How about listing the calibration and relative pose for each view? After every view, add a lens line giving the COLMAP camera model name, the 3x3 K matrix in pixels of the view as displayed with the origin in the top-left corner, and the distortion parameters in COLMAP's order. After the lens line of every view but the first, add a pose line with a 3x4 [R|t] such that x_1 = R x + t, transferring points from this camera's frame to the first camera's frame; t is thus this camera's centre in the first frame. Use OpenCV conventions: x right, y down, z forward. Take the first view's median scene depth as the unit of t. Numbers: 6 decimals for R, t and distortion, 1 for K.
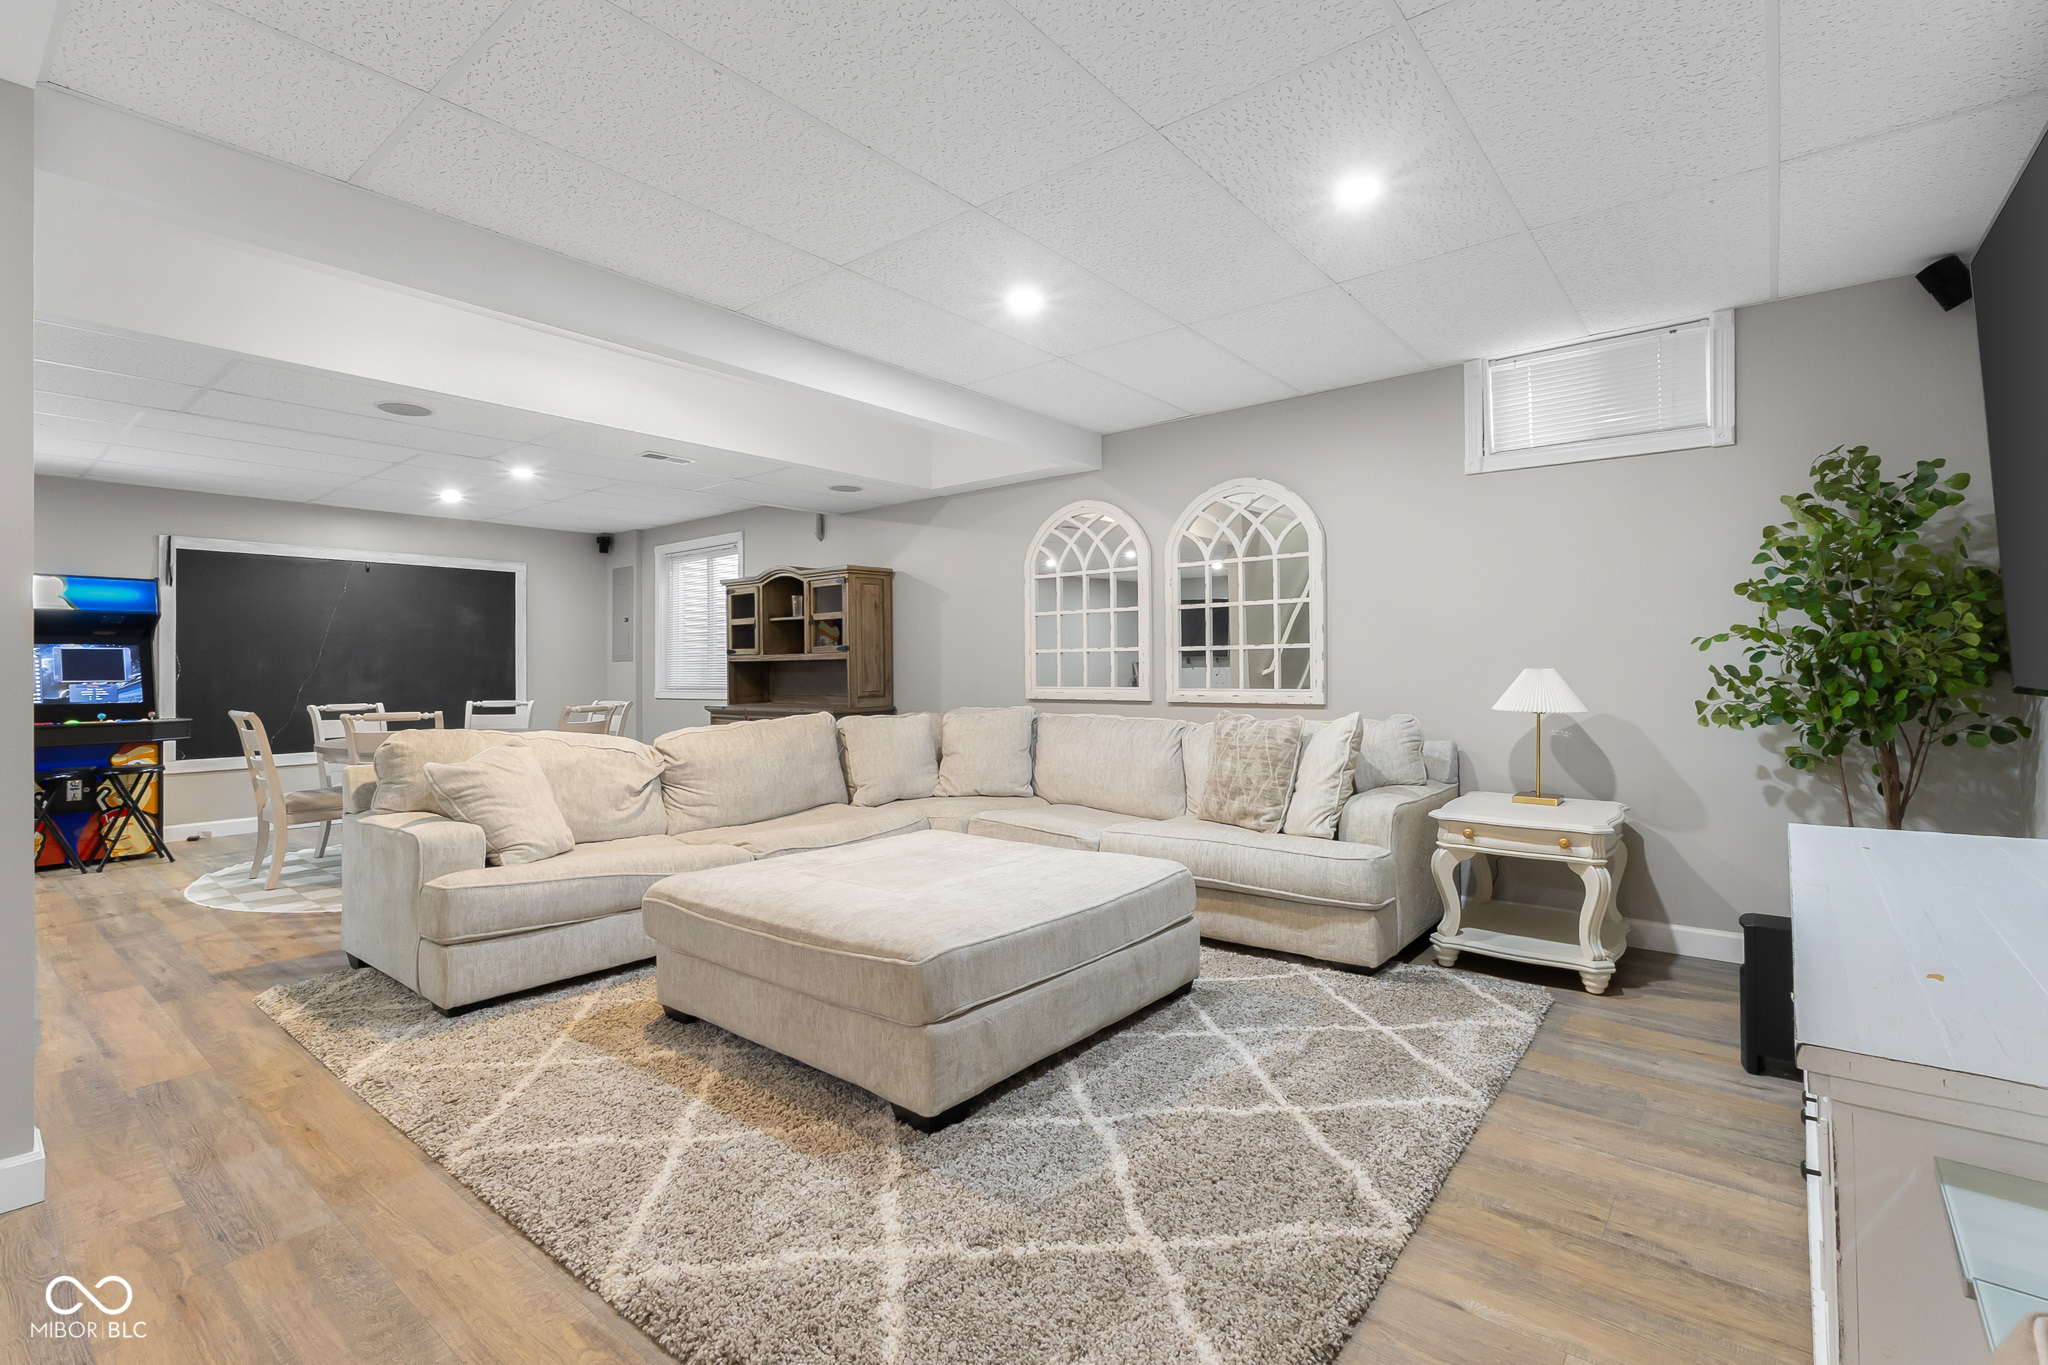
lens RADIAL K [[924.2, 0, 1026.3], [0, 924.2, 673.9], [0, 0, 1]] dist [-0.001641, 0.000346]
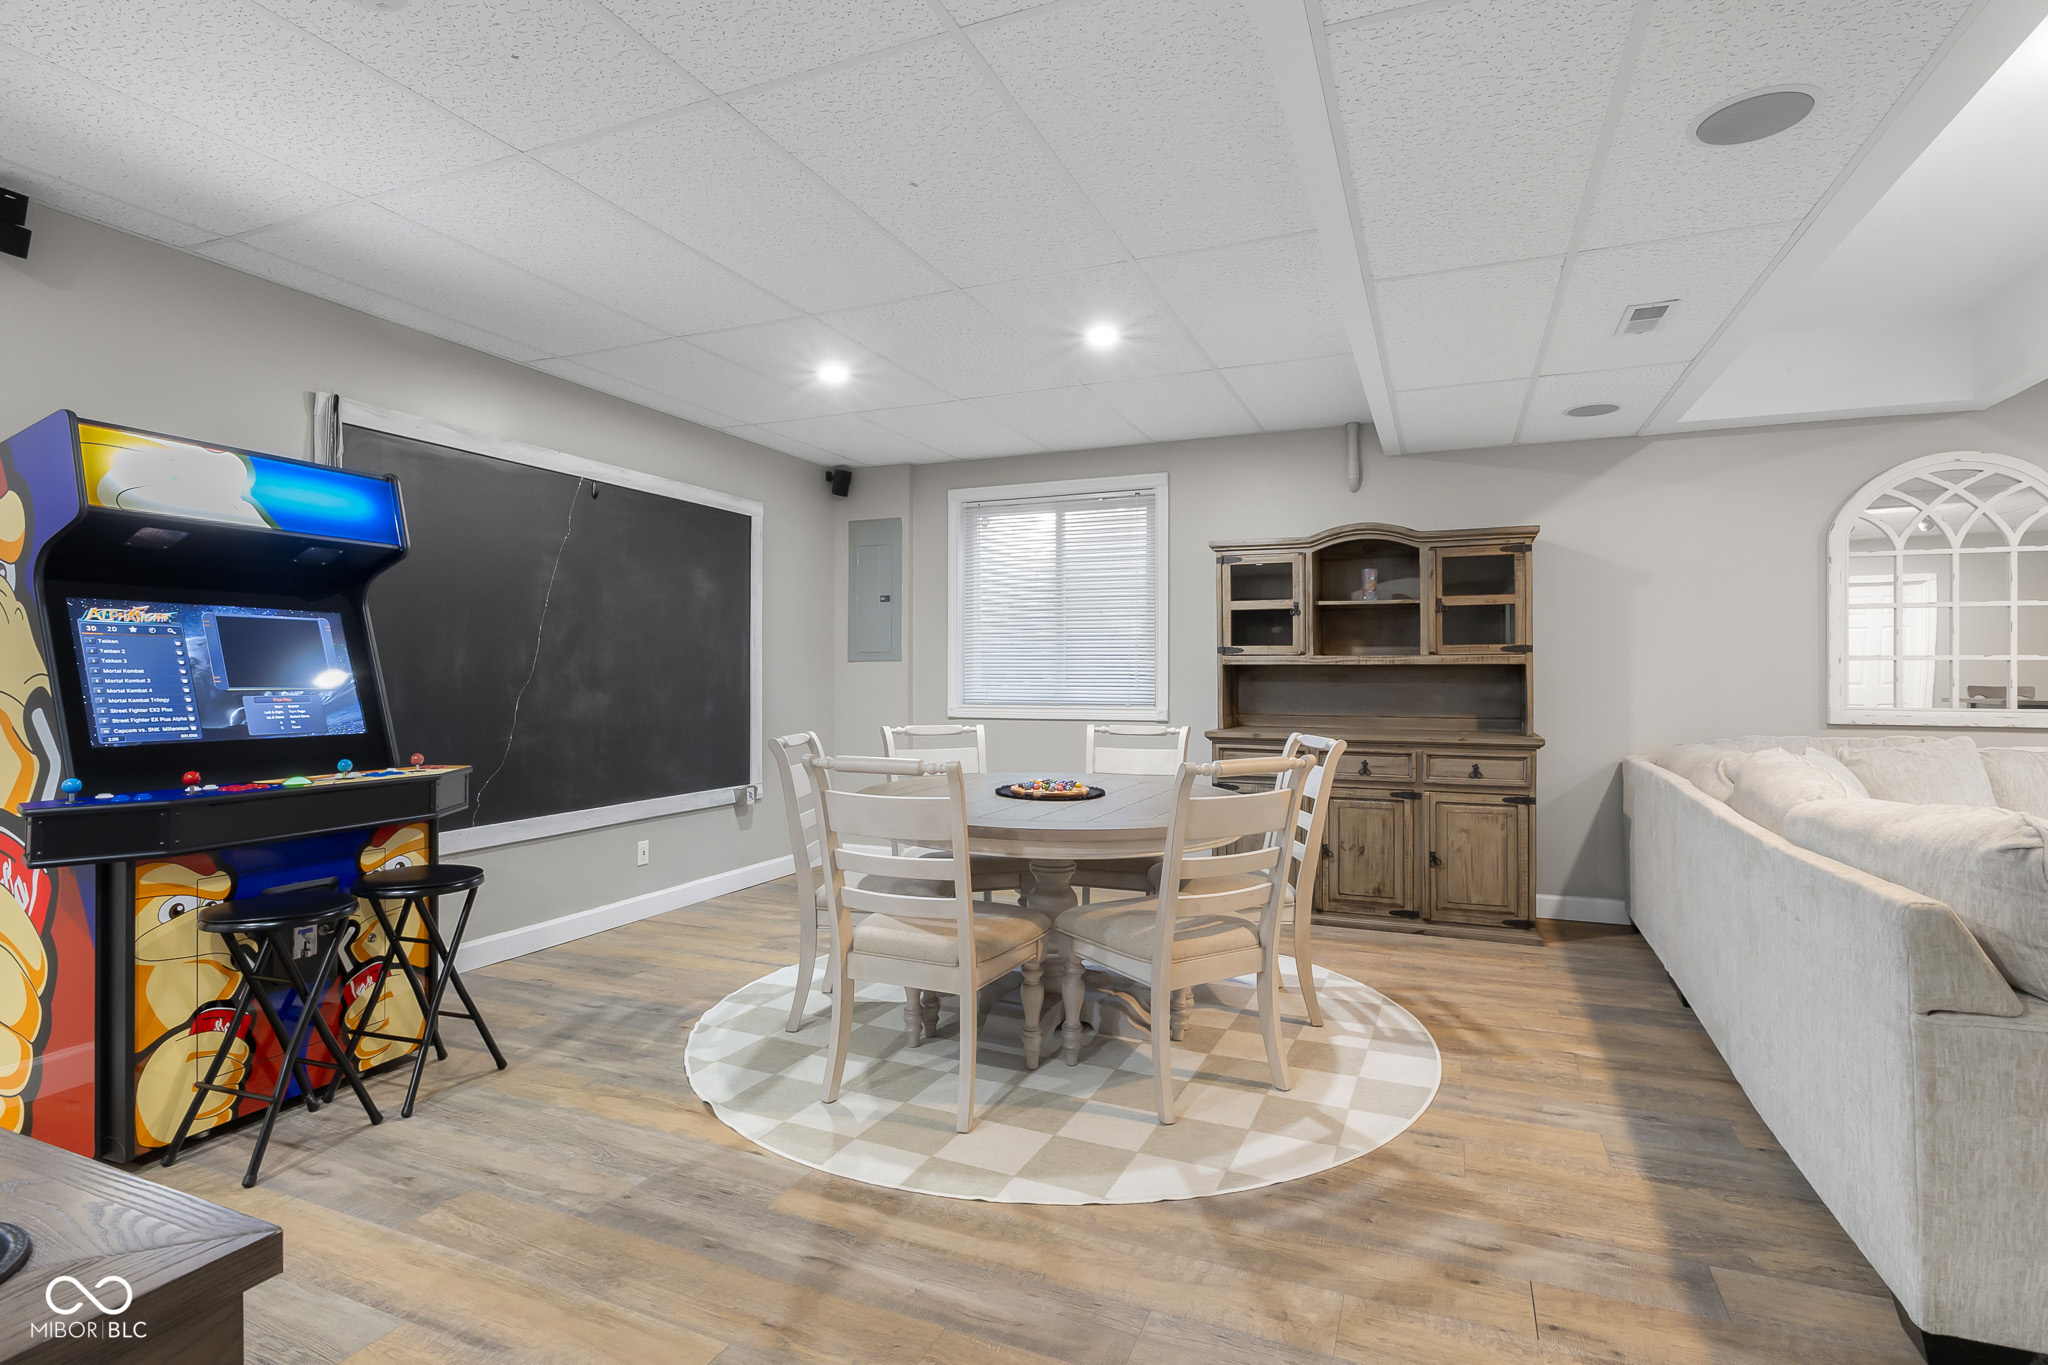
lens RADIAL K [[1004.7, 0, 1024.8], [0, 1004.7, 683.5], [0, 0, 1]] dist [0.002938, 0.000039]
pose [[0.958533, 0.009484, 0.284824, -0.747736], [-0.010115, 0.999949, 0.000745, 0.001104], [-0.284802, -0.003595, 0.958580, 0.388793]]
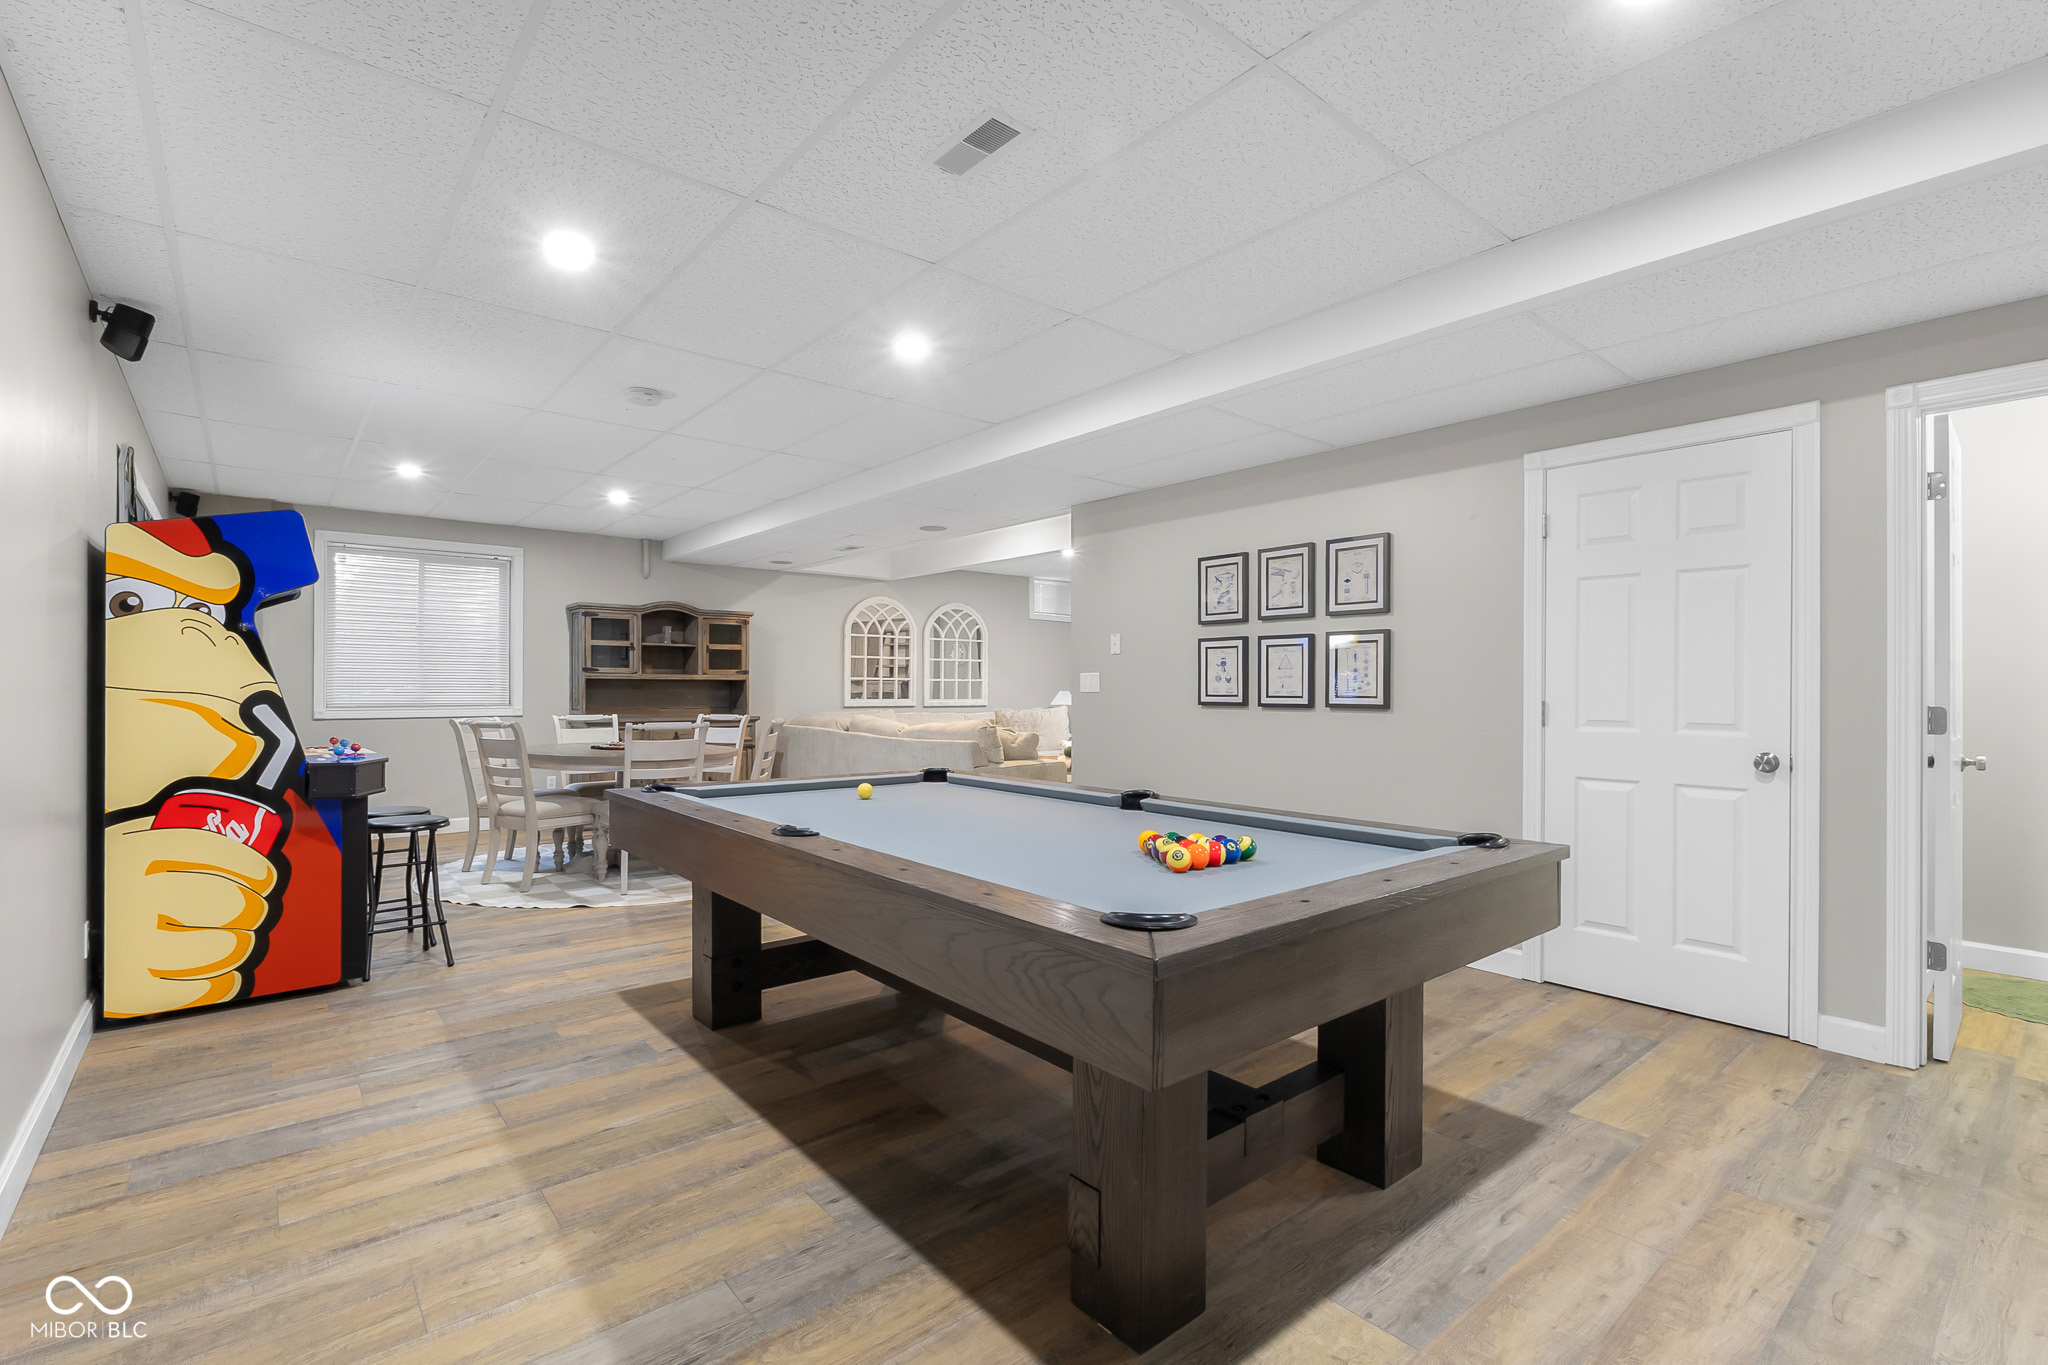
lens RADIAL K [[924.2, 0, 1022.7], [0, 924.2, 686.2], [0, 0, 1]] dist [-0.001641, 0.000346]
pose [[0.192243, 0.010234, 0.981294, -1.444800], [-0.002852, 0.999947, -0.009870, 0.005578], [-0.981343, -0.000901, 0.192262, 0.326368]]
